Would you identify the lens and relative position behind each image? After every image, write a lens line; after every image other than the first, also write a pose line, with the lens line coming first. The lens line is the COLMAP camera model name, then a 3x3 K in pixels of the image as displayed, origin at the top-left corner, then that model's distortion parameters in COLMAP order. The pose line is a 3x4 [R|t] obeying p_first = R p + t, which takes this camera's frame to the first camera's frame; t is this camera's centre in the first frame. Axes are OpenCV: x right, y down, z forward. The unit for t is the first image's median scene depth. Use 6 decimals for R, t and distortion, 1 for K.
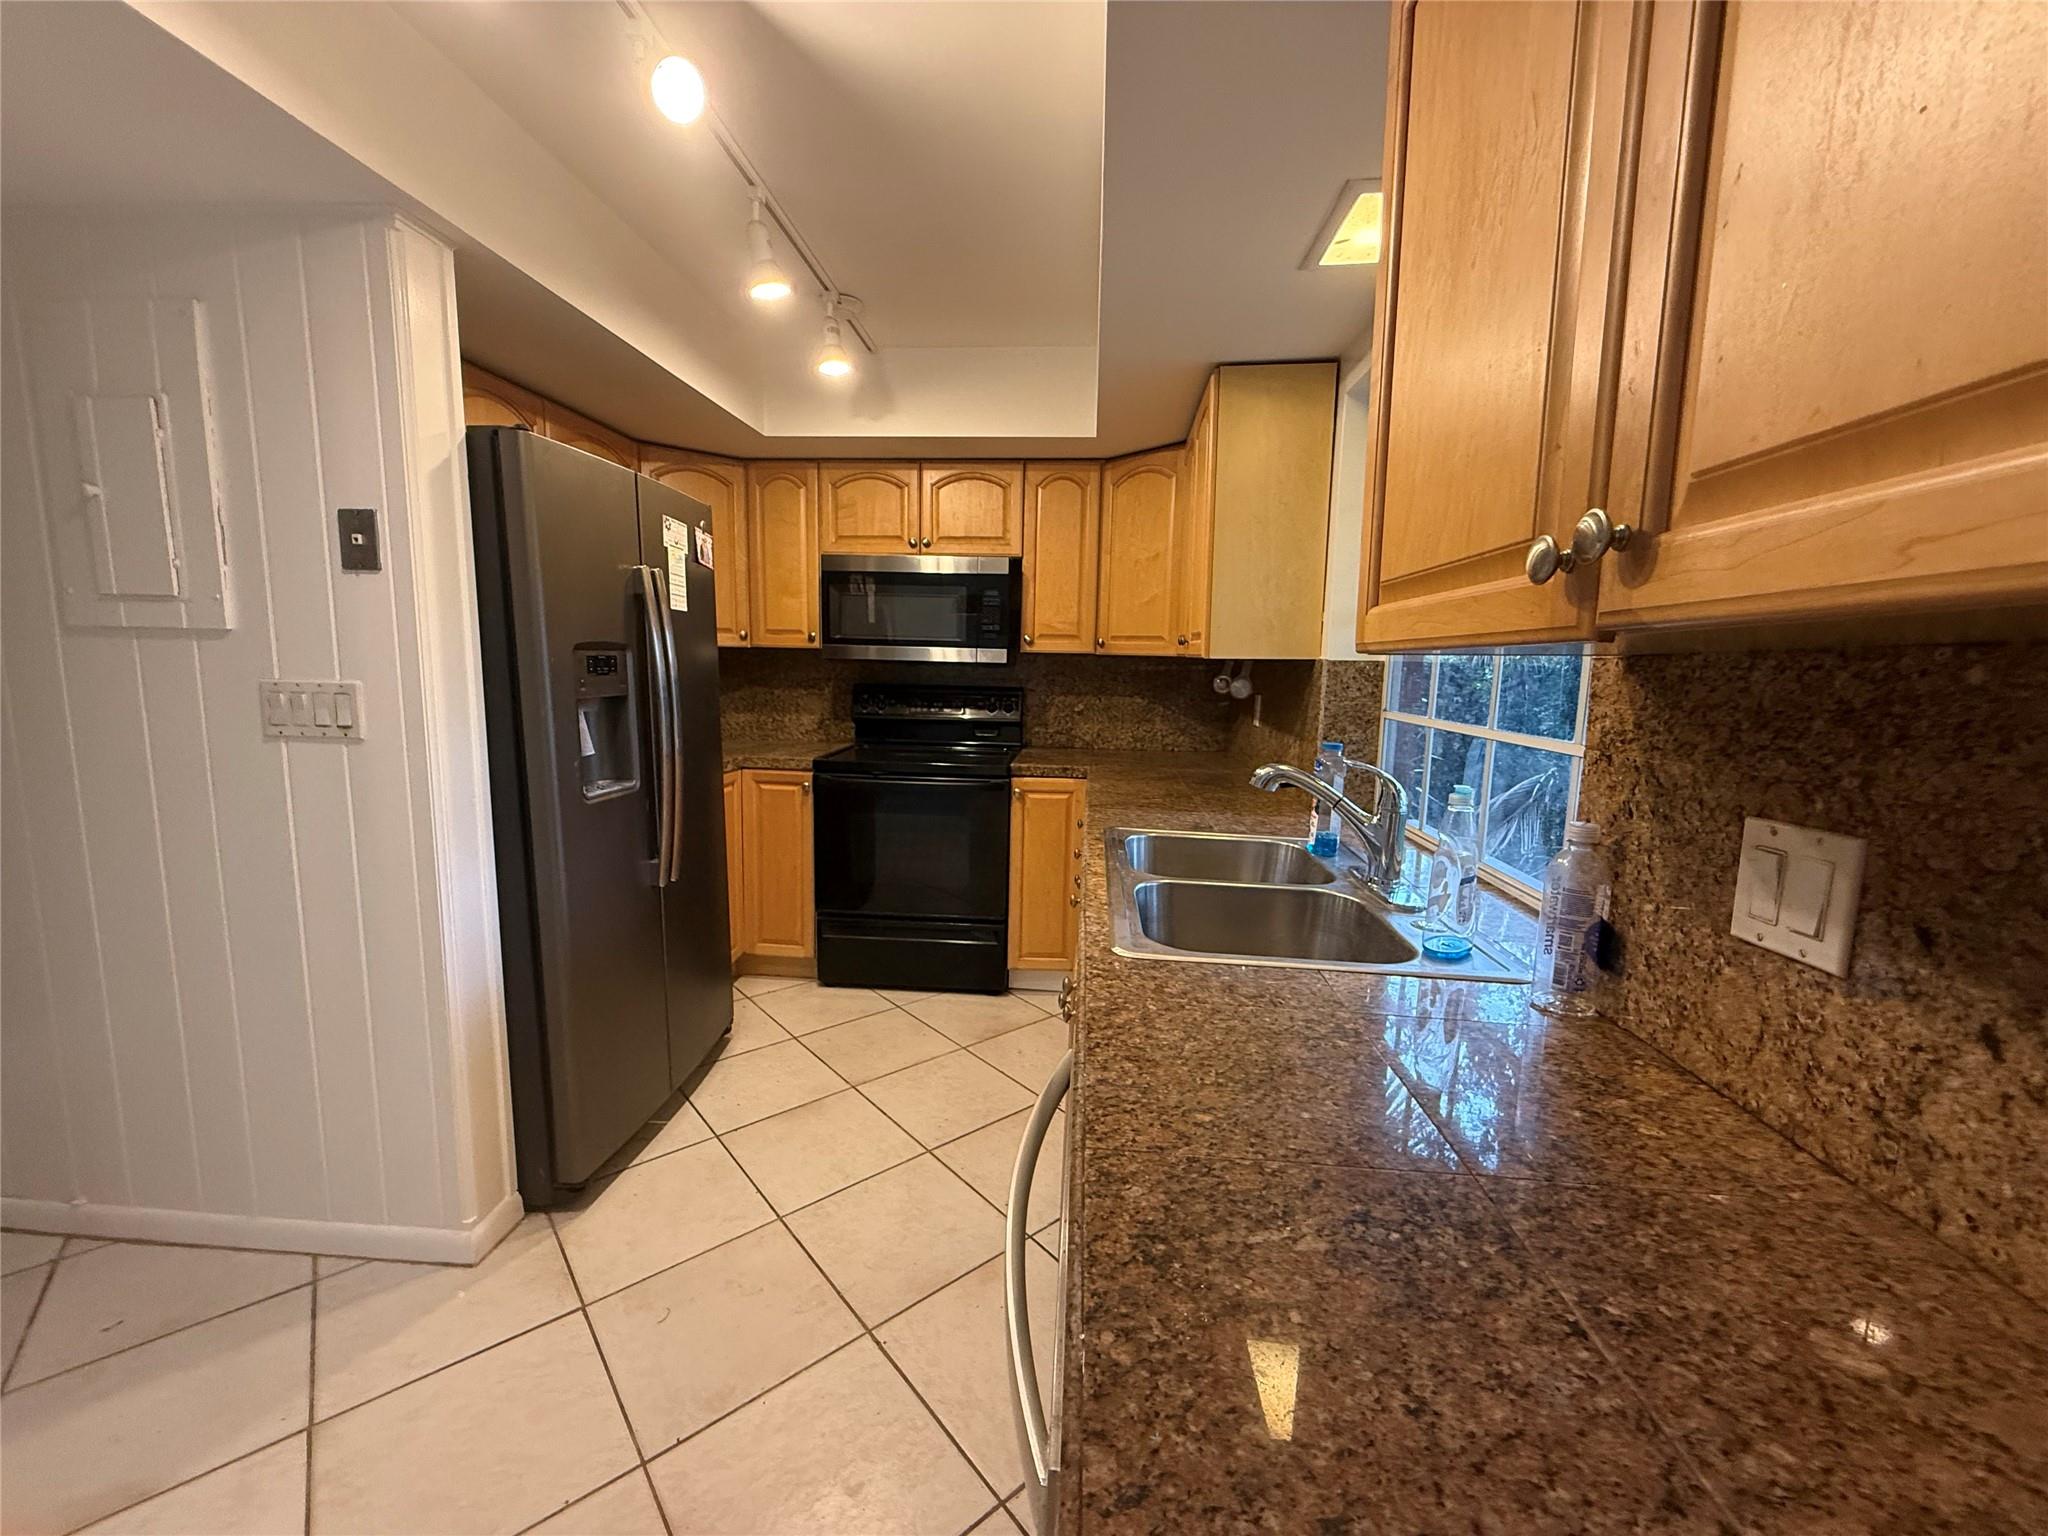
lens RADIAL K [[816.5, 0, 1018.5], [0, 816.5, 767.2], [0, 0, 1]] dist [-0.000572, -0.000222]
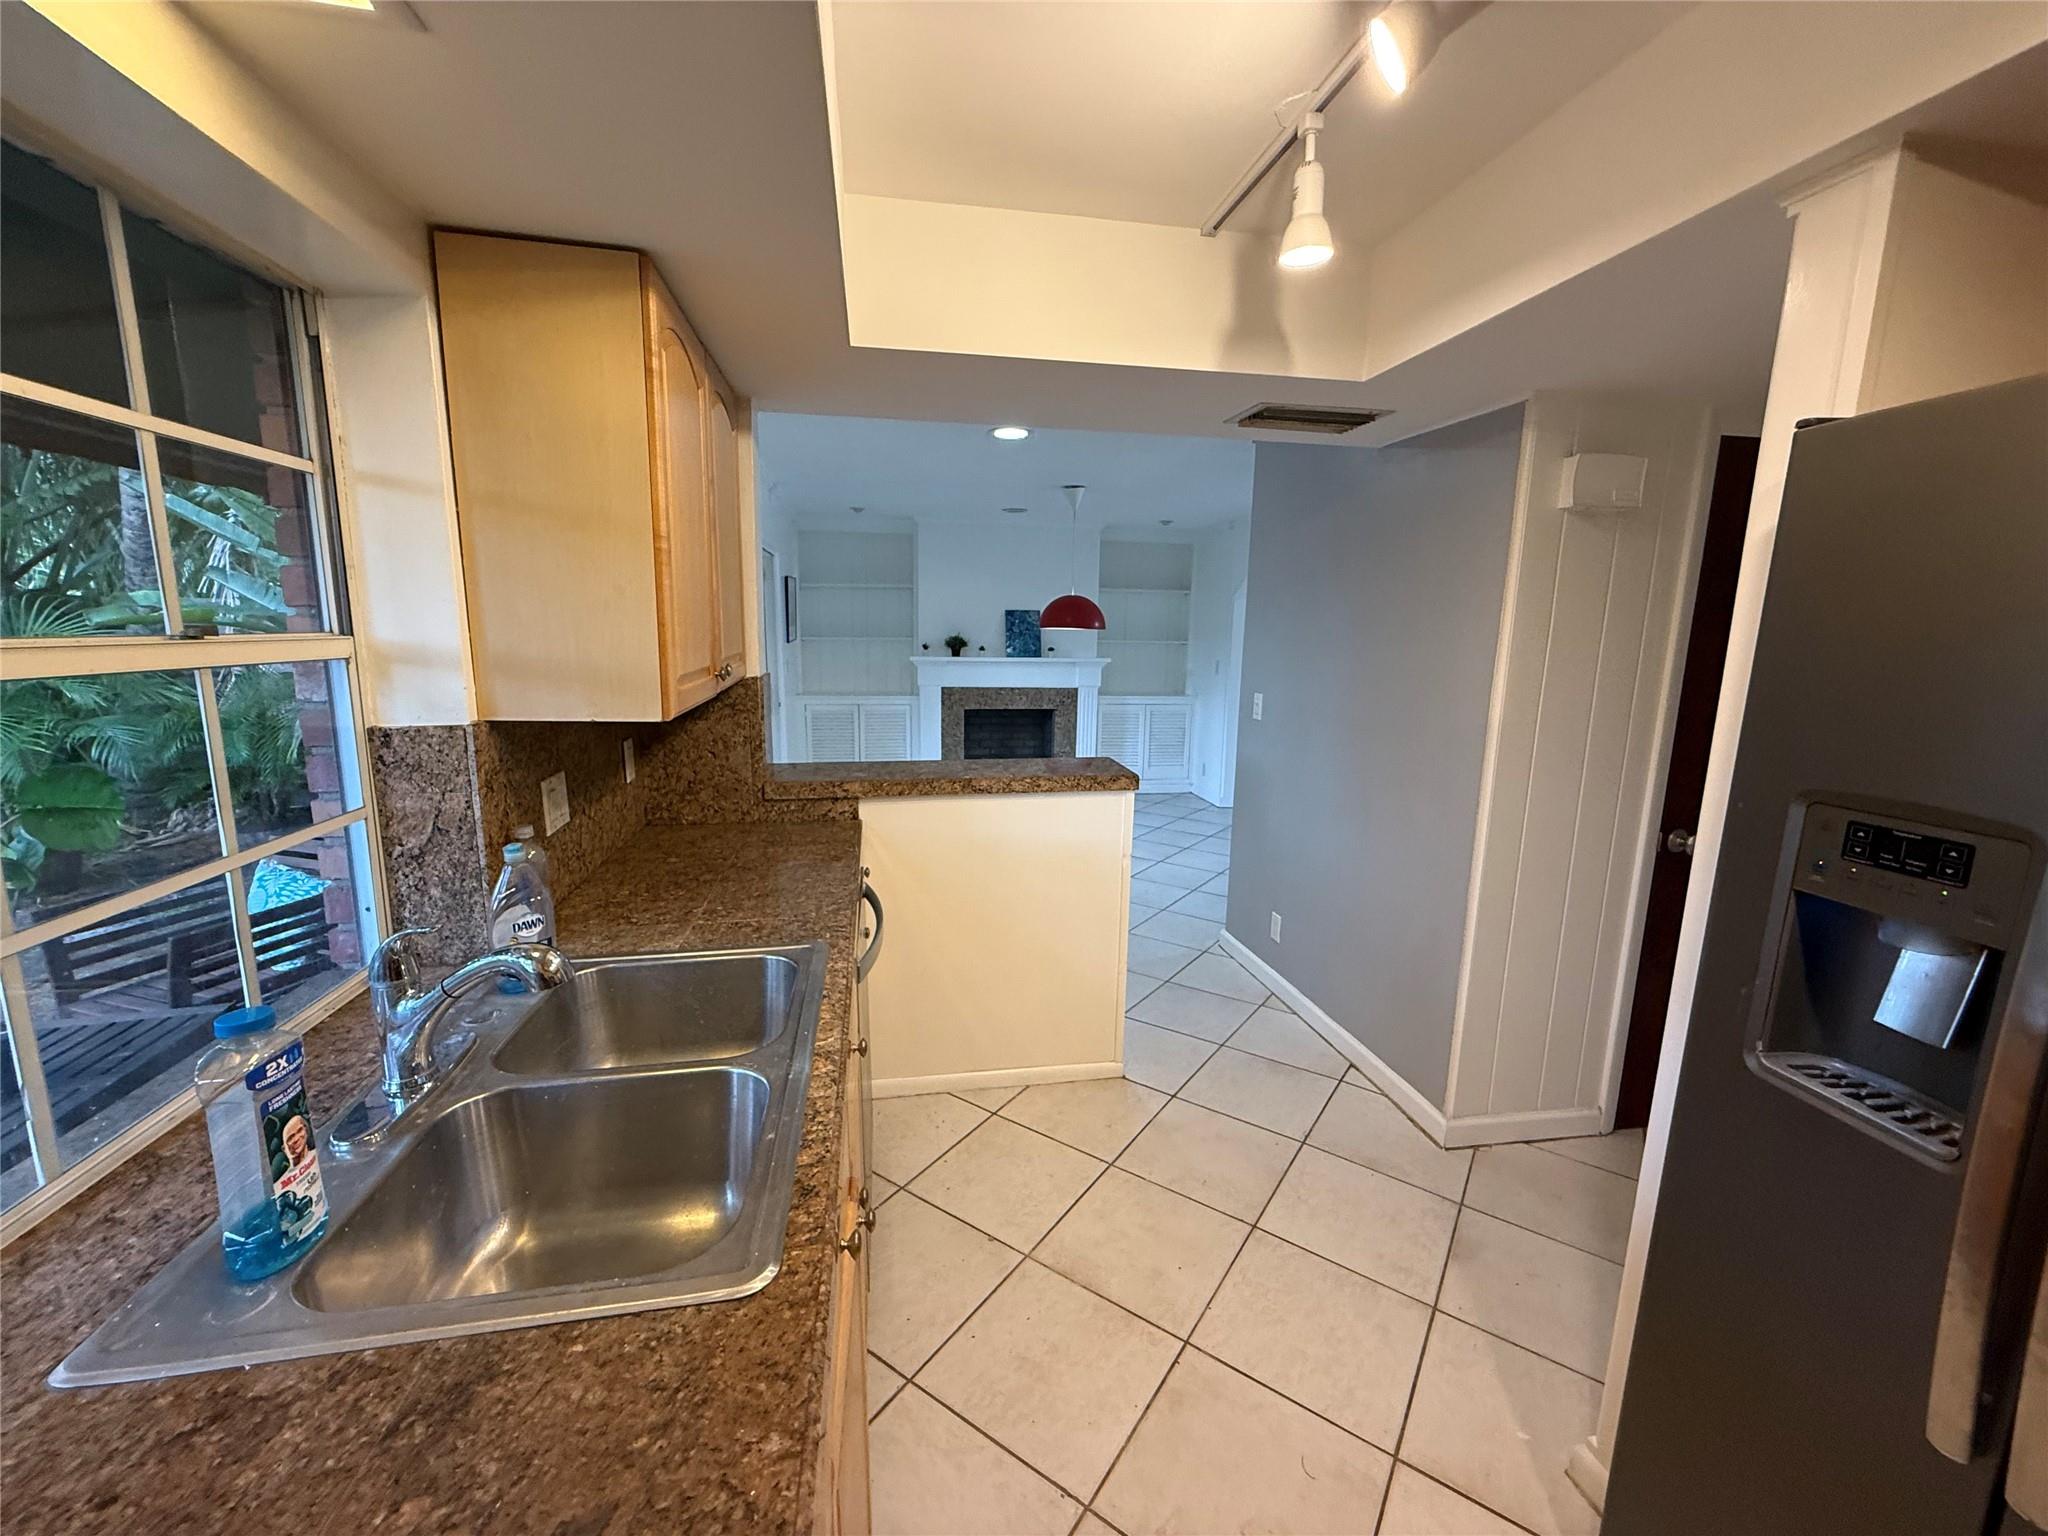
lens RADIAL K [[816.5, 0, 1018.5], [0, 816.5, 767.2], [0, 0, 1]] dist [-0.000572, -0.000222]
pose [[-0.967269, 0.008689, -0.253603, 0.085167], [-0.067680, 0.954376, 0.290836, -0.263095], [0.244560, 0.298480, -0.922551, 1.253445]]
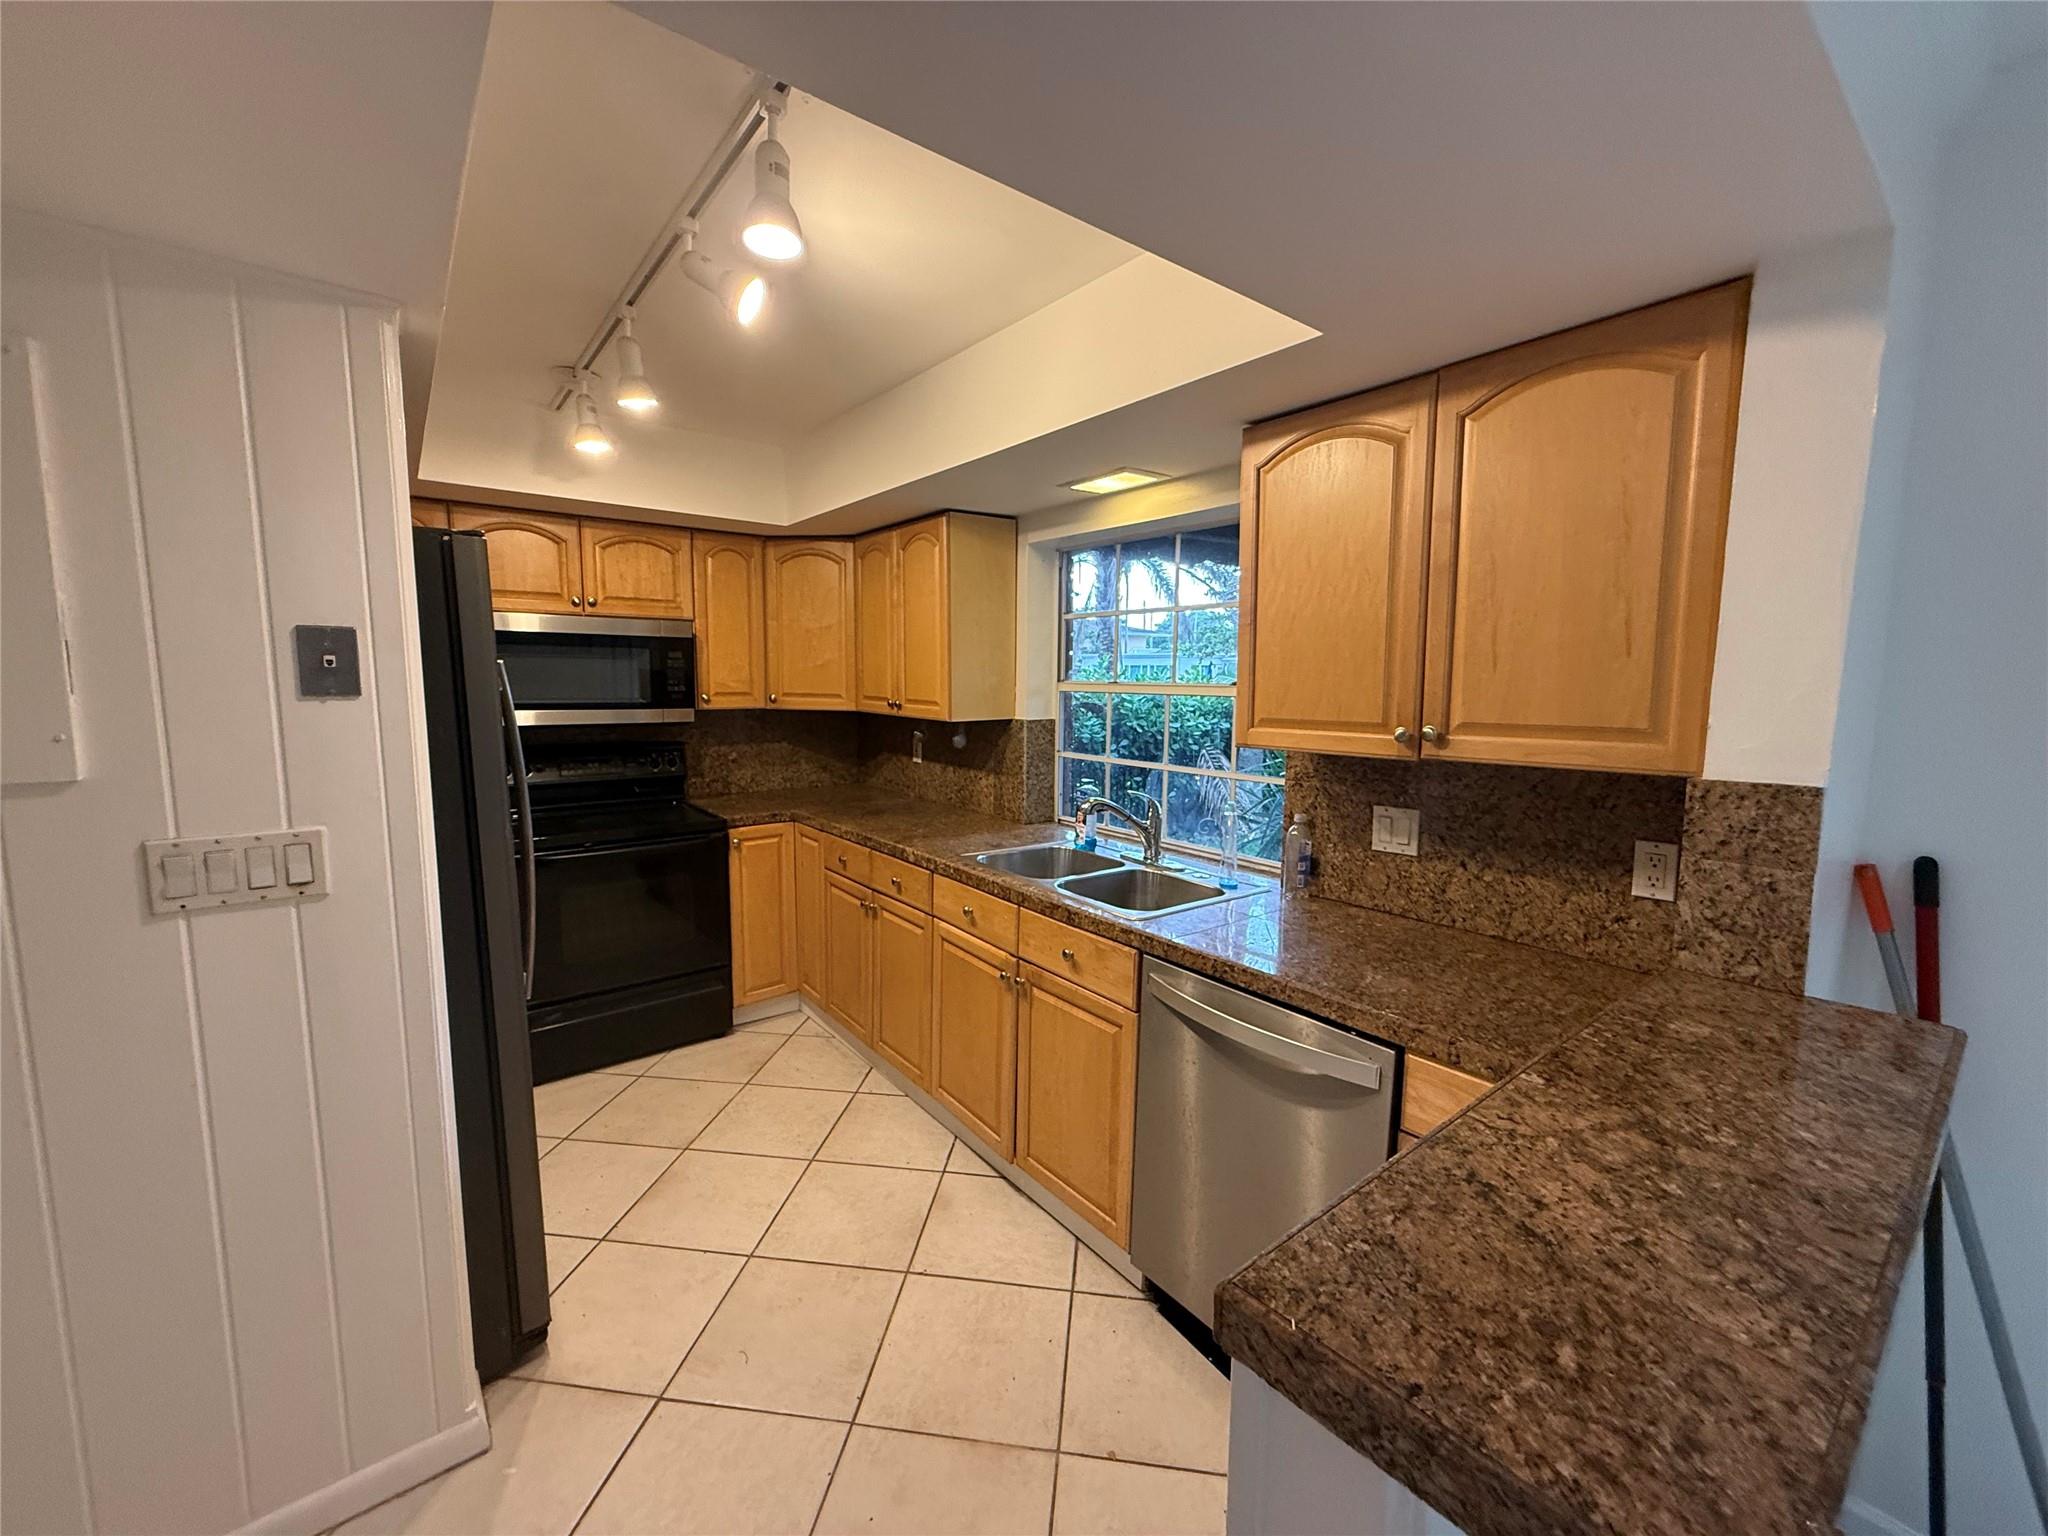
lens RADIAL K [[816.5, 0, 1018.5], [0, 816.5, 767.2], [0, 0, 1]] dist [-0.000572, -0.000222]
pose [[0.735153, -0.091054, 0.671758, -0.680664], [0.096093, 0.994929, 0.029698, -0.098950], [-0.671056, 0.042719, 0.740175, -0.084441]]
